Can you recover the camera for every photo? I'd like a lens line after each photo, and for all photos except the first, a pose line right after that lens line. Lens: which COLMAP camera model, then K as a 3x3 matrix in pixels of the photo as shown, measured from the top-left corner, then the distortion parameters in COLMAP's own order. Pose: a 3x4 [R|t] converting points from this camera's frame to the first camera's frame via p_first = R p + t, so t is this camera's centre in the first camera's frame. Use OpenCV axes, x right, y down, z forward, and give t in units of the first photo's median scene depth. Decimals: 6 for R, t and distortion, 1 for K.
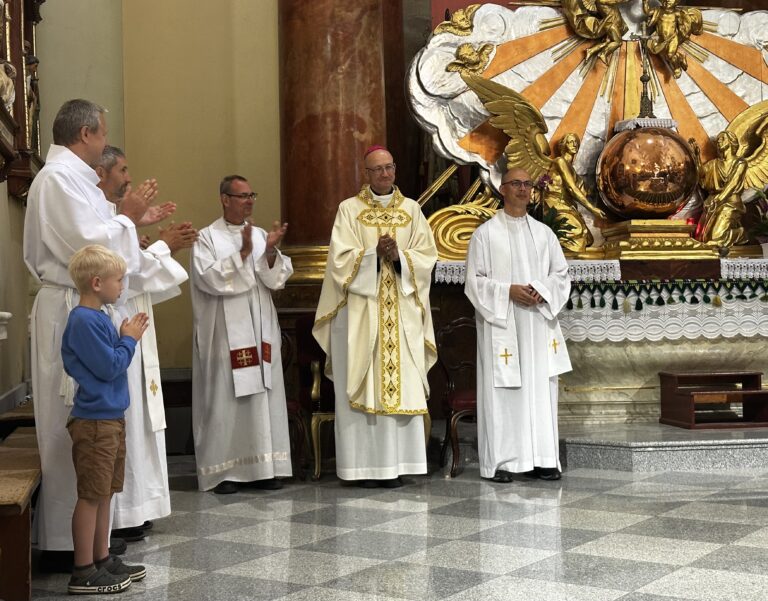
lens RADIAL K [[1160.1, 0, 382.2], [0, 1160.1, 299.2], [0, 0, 1]] dist [0.145522, 0.000000]
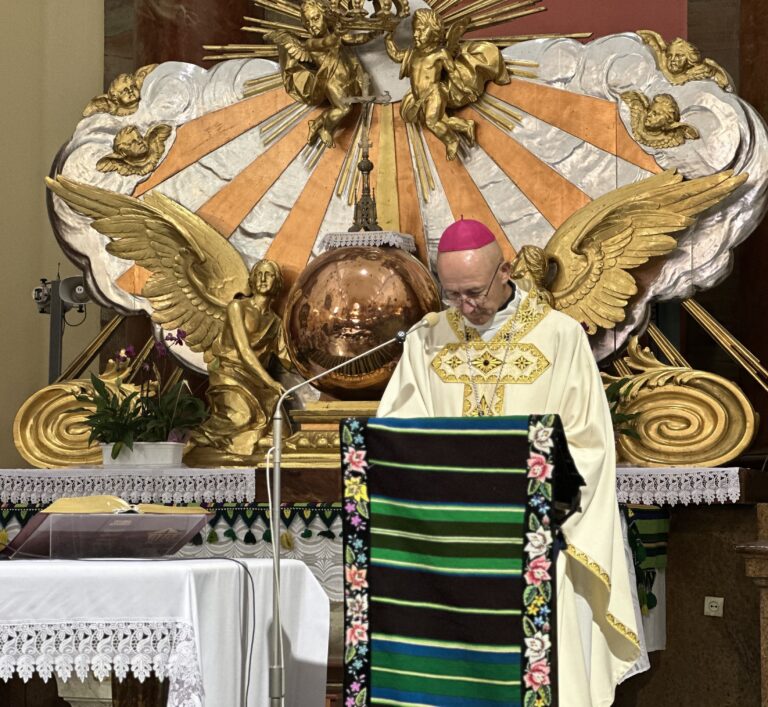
lens RADIAL K [[2094.2, 0, 383.0], [0, 2094.2, 354.1], [0, 0, 1]] dist [0.291054, 0.000000]
pose [[0.877922, -0.018529, -0.478445, 0.745009], [-0.014847, 0.997717, -0.065882, -0.020590], [0.478573, 0.064942, 0.875643, 0.063458]]
